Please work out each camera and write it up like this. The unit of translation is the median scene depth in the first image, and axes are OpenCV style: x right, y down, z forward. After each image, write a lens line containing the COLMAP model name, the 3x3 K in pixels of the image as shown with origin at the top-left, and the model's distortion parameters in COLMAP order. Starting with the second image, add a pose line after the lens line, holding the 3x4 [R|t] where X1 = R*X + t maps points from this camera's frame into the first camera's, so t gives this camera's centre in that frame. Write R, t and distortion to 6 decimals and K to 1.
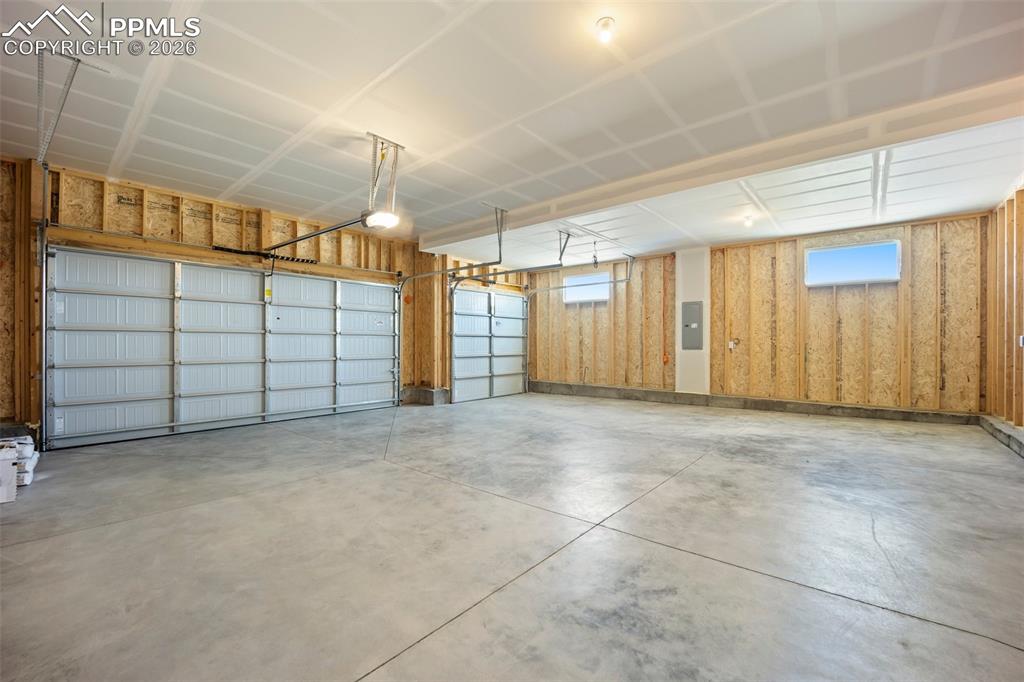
lens RADIAL K [[420.6, 0, 511.6], [0, 420.6, 342.7], [0, 0, 1]] dist [-0.021835, -0.000289]
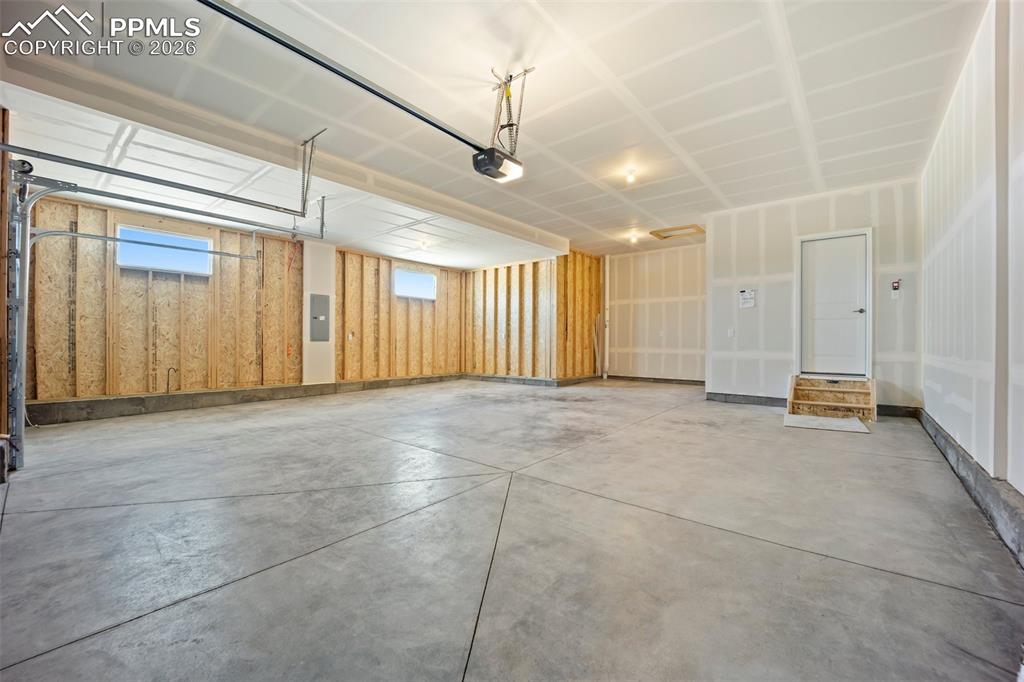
lens RADIAL K [[420.6, 0, 510.4], [0, 420.6, 342.4], [0, 0, 1]] dist [-0.021835, -0.000289]
pose [[-0.022256, -0.001960, 0.999750, -0.681933], [-0.004859, 0.999986, 0.001852, 0.017042], [-0.999740, -0.004816, -0.022266, 0.626207]]
